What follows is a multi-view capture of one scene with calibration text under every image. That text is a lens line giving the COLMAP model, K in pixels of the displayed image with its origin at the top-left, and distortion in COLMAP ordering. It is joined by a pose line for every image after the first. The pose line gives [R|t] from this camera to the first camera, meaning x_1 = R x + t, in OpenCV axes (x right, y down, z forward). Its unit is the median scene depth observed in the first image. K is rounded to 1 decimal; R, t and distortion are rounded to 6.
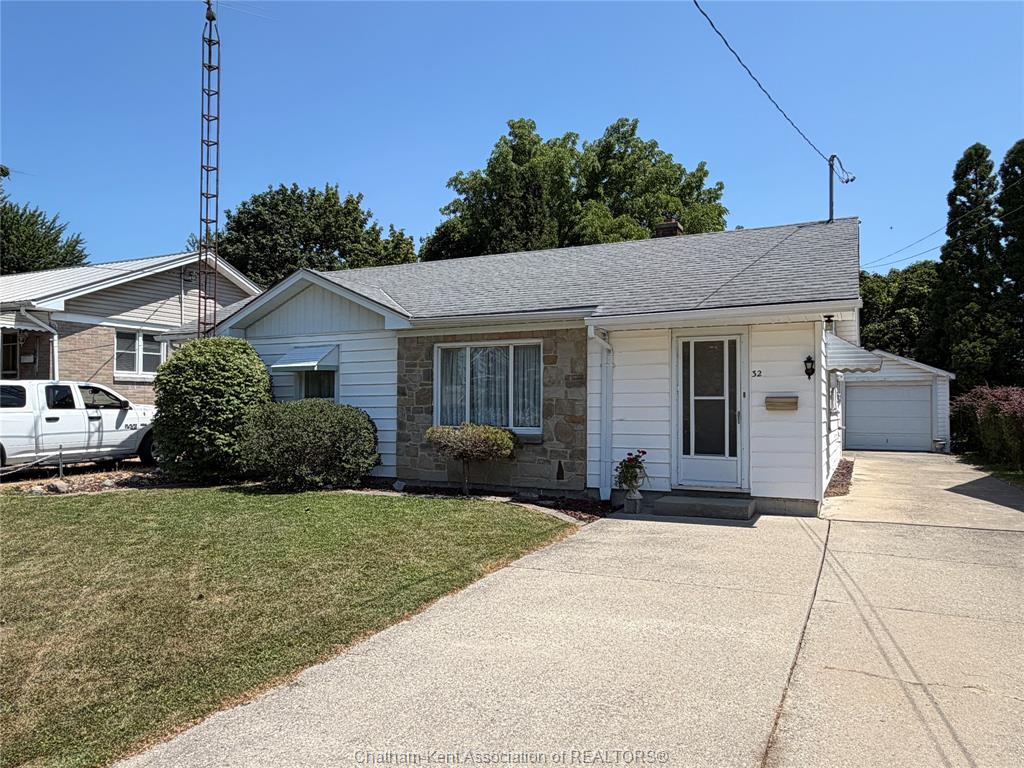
lens RADIAL K [[709.4, 0, 512.0], [0, 709.4, 384.0], [0, 0, 1]] dist [0.000630, -0.002604]
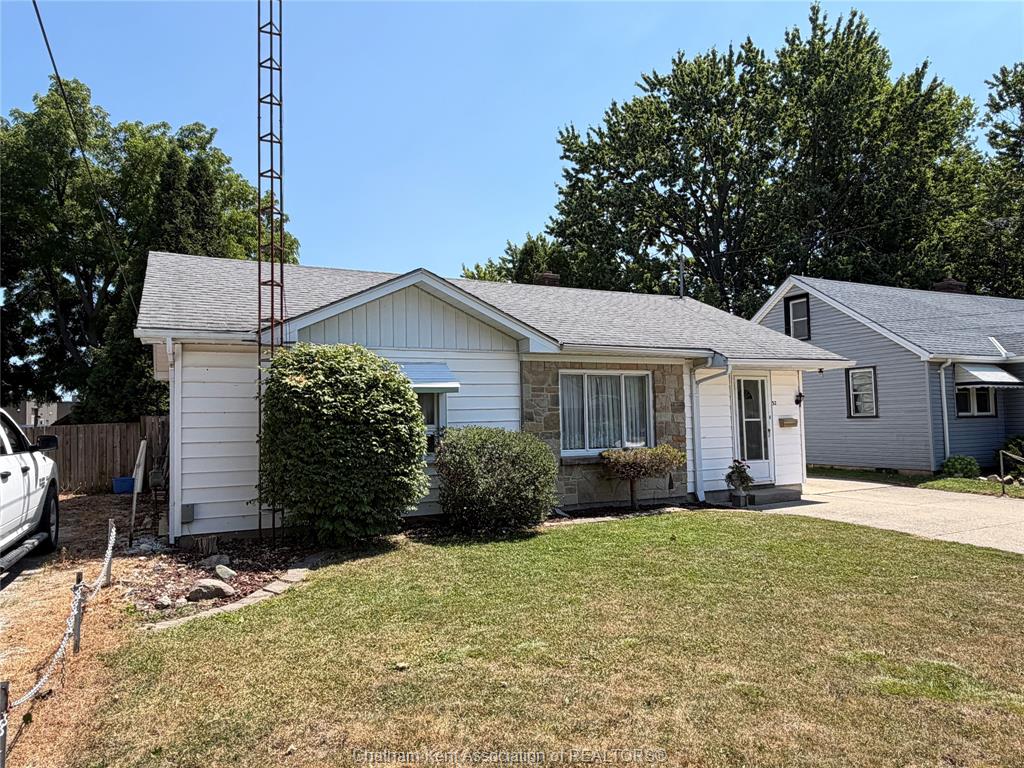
lens RADIAL K [[669.8, 0, 512.0], [0, 669.8, 384.0], [0, 0, 1]] dist [0.007578, 0.000797]
pose [[0.607898, 0.032179, 0.793362, -0.782265], [-0.003613, 0.999280, -0.037762, 0.000411], [-0.794007, 0.020089, 0.607577, 0.405315]]
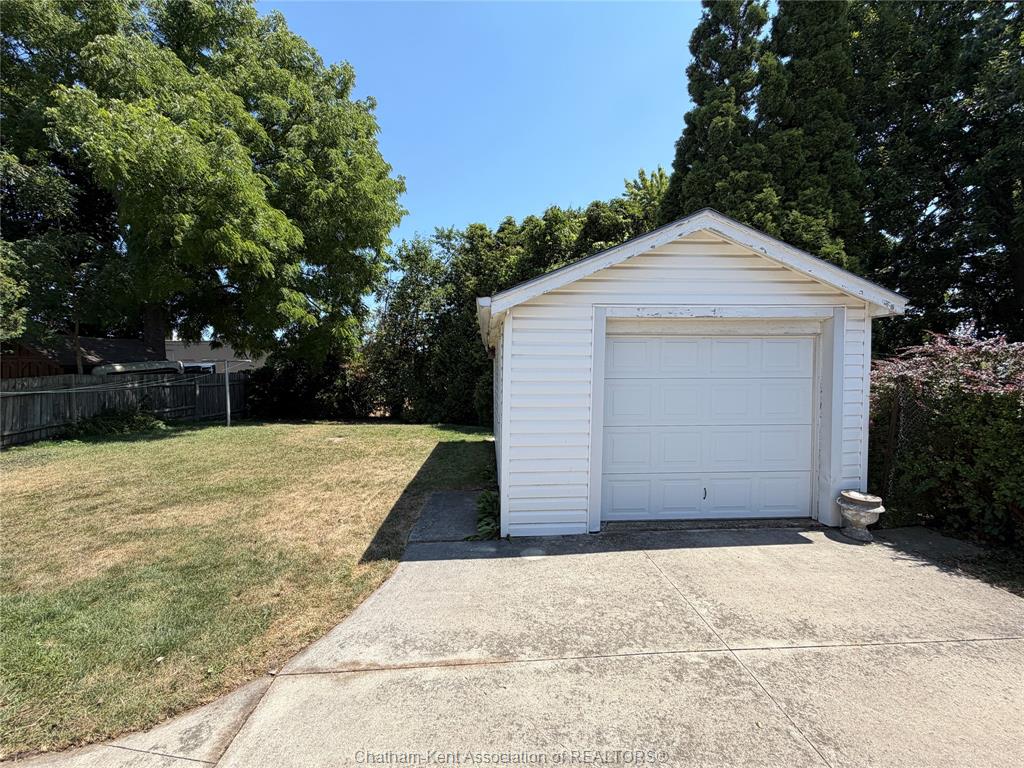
lens RADIAL K [[409.8, 0, 512.0], [0, 409.8, 384.0], [0, 0, 1]] dist [-0.000530, -0.000093]
pose [[0.885512, 0.005197, 0.464587, 0.631245], [-0.015085, 0.999732, 0.017570, 0.045272], [-0.464371, -0.022567, 0.885353, 1.491832]]
